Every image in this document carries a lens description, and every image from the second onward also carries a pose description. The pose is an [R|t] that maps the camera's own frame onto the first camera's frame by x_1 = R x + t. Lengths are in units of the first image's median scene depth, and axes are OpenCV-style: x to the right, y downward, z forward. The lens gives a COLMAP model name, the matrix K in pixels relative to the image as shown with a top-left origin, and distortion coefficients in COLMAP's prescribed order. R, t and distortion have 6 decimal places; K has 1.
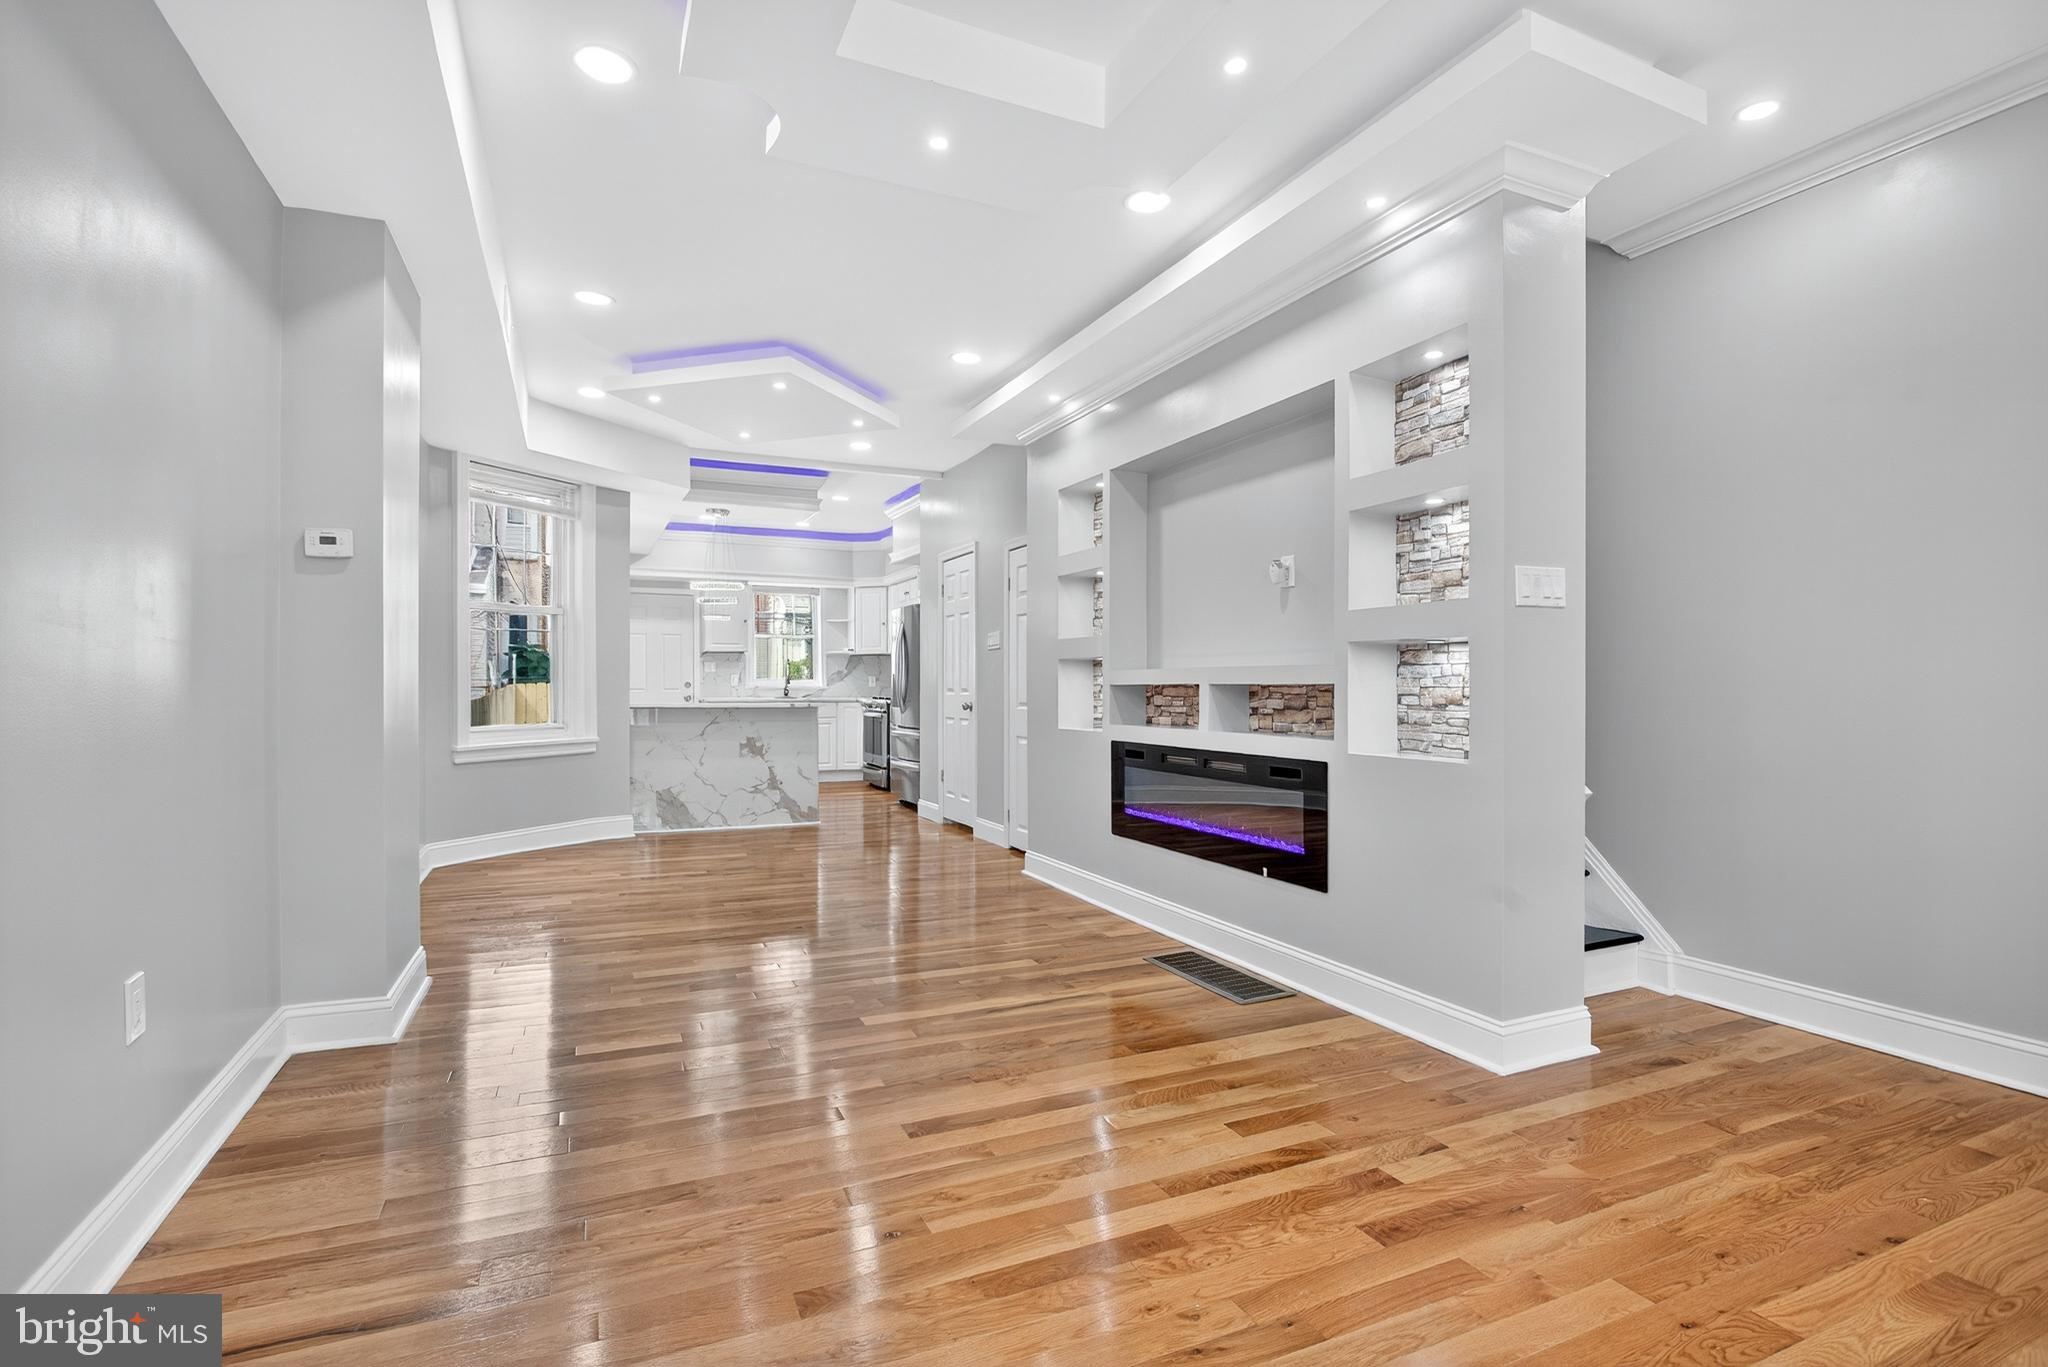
lens RADIAL K [[976.0, 0, 1025.0], [0, 976.0, 690.7], [0, 0, 1]] dist [-0.008123, 0.001238]
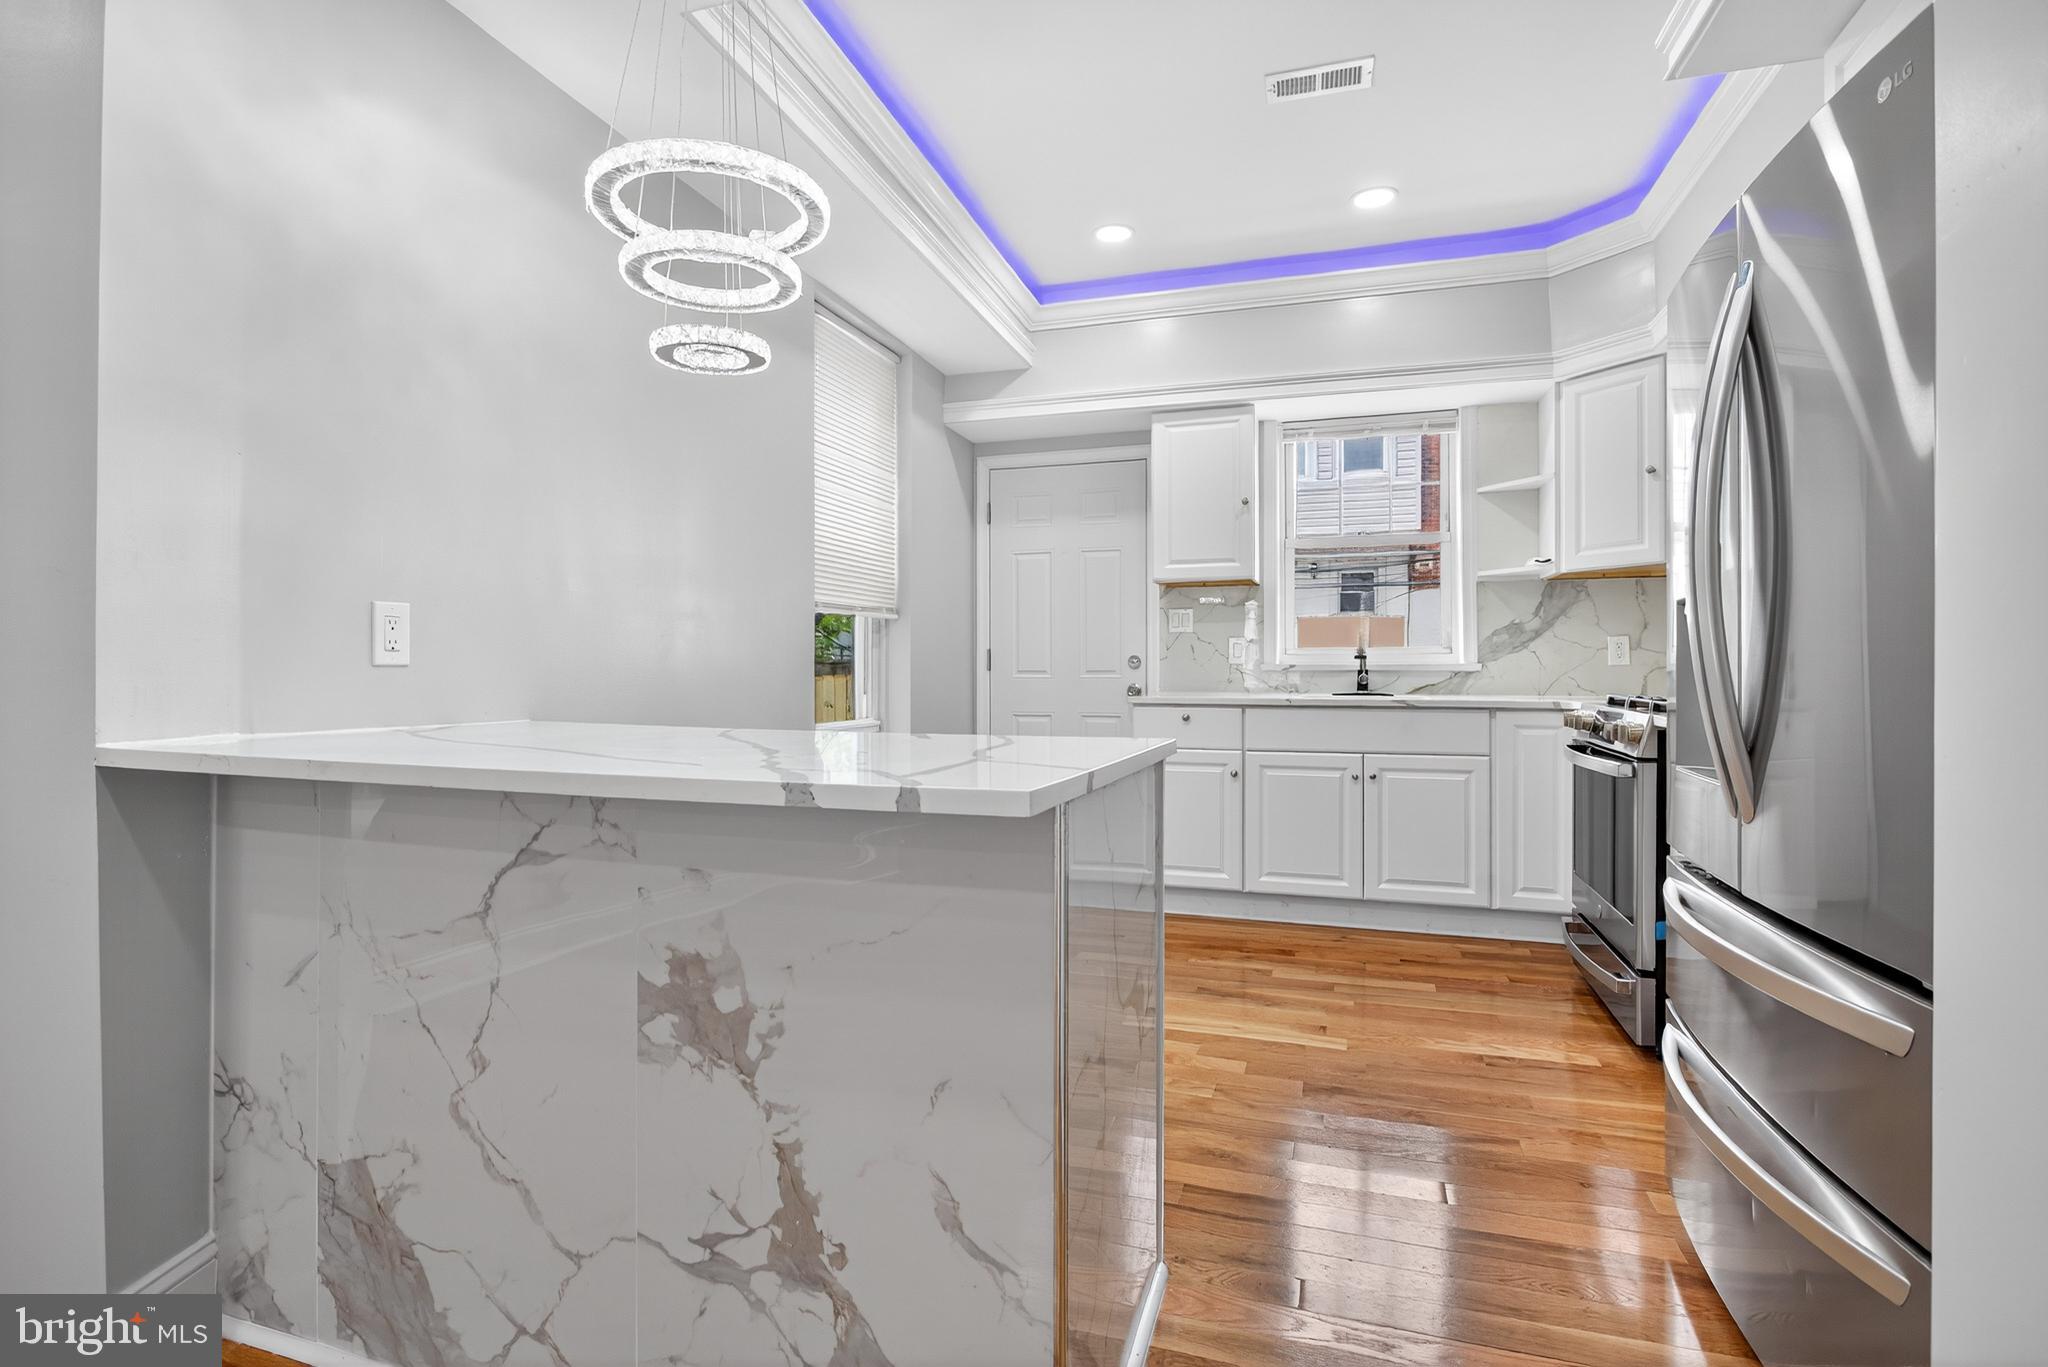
lens RADIAL K [[976.0, 0, 1021.8], [0, 976.0, 666.2], [0, 0, 1]] dist [-0.008123, 0.001238]
pose [[0.738295, -0.002936, -0.674471, -0.107434], [-0.000490, 0.999988, -0.004889, -0.002374], [0.674478, 0.003940, 0.738285, 0.816321]]
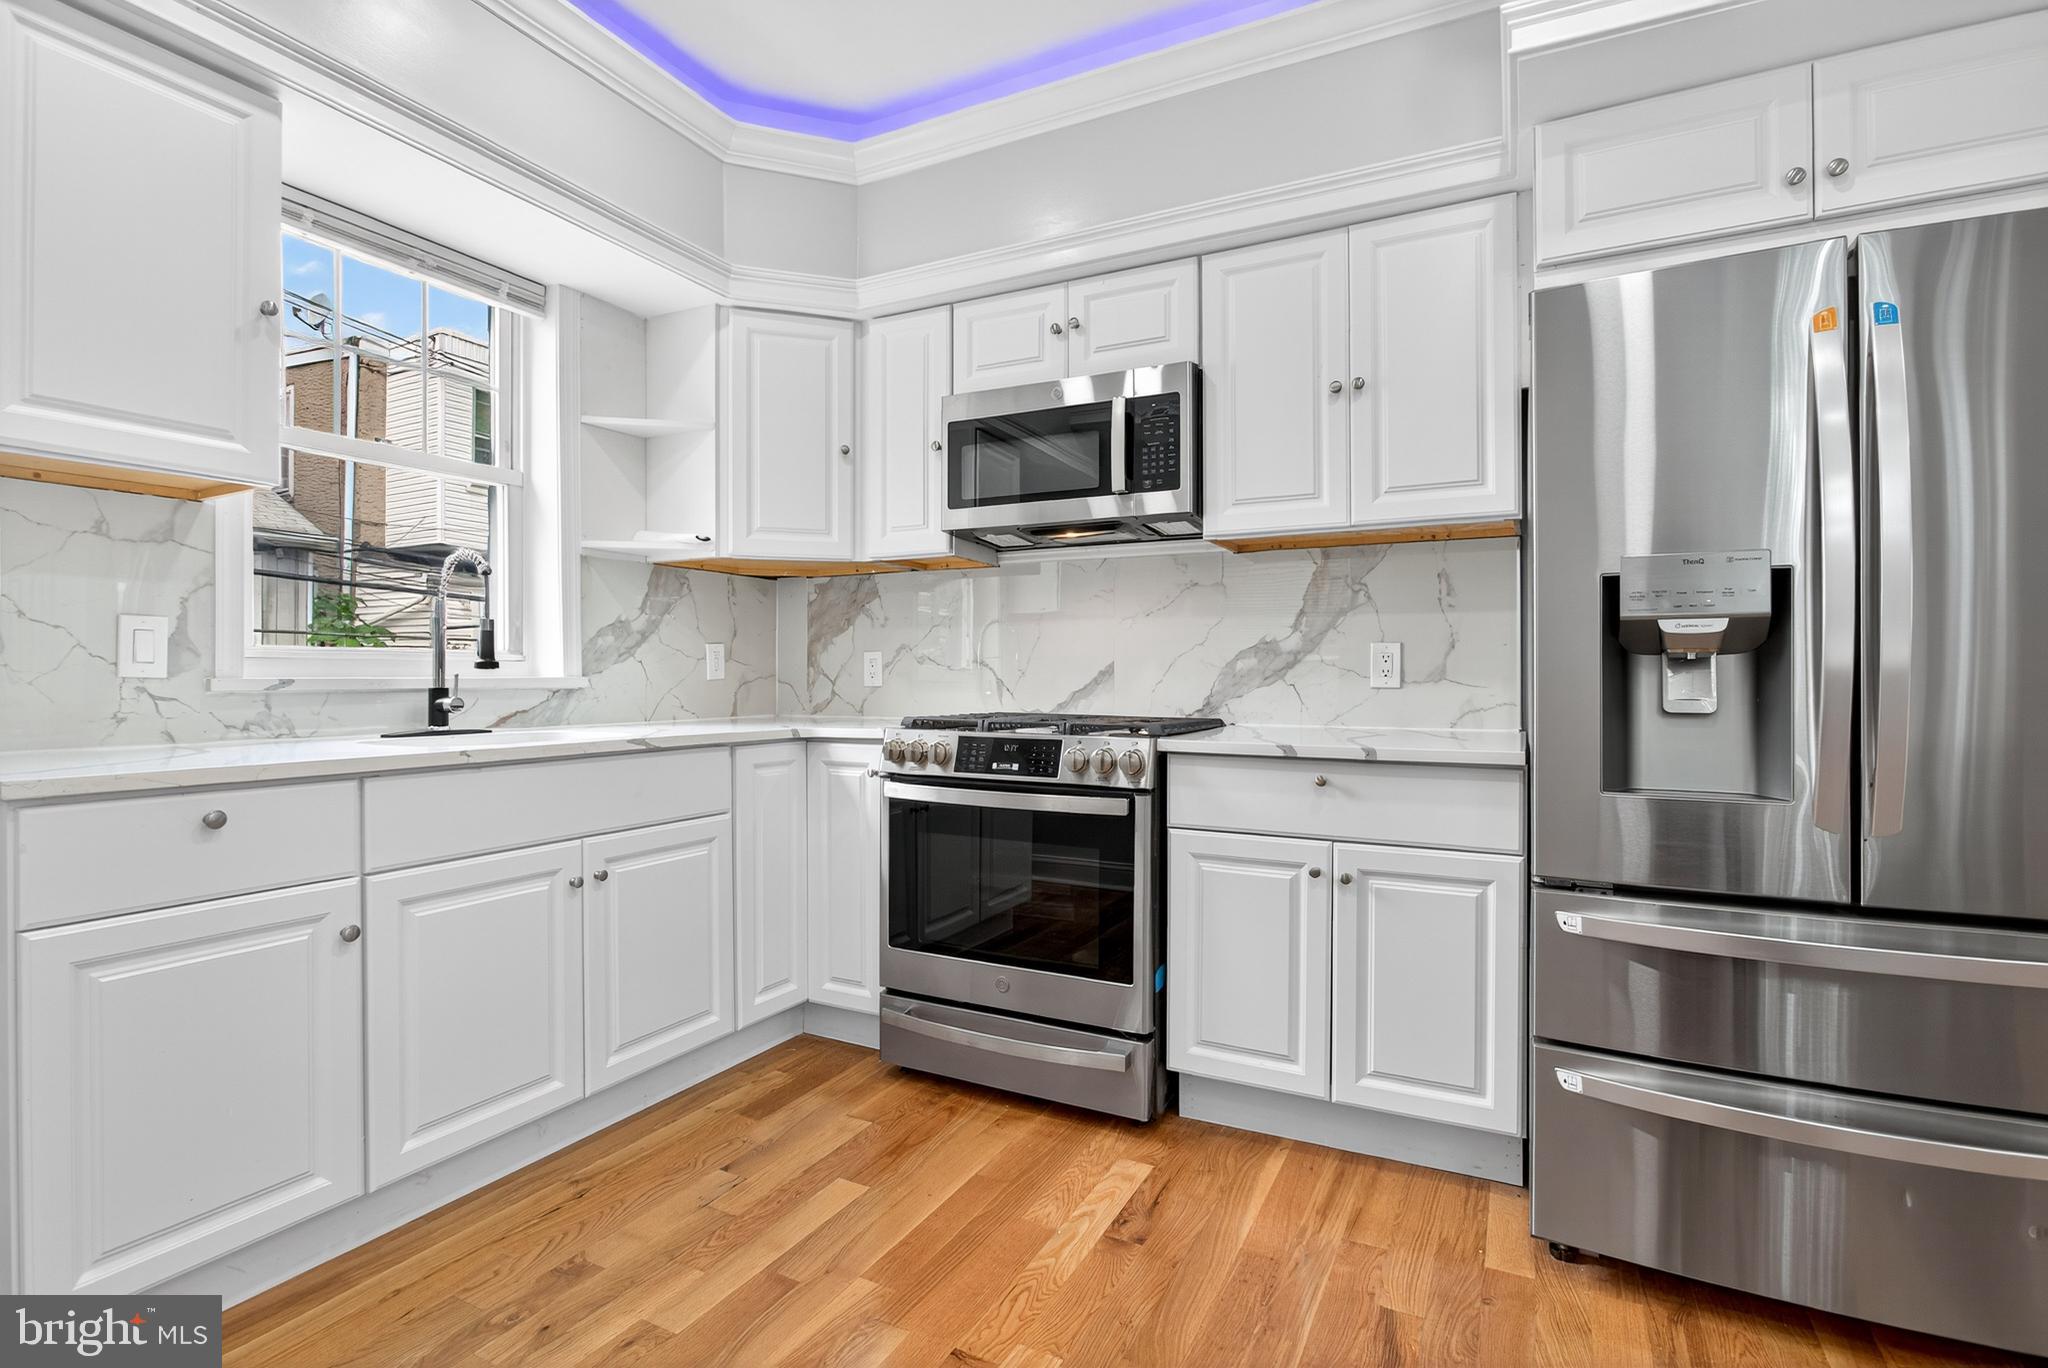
lens RADIAL K [[976.0, 0, 1006.3], [0, 976.0, 678.6], [0, 0, 1]] dist [-0.008123, 0.001238]
pose [[0.782005, -0.002024, 0.623269, -0.371120], [0.001743, 0.999998, 0.001060, -0.005966], [-0.623270, 0.000257, 0.782007, 0.992472]]
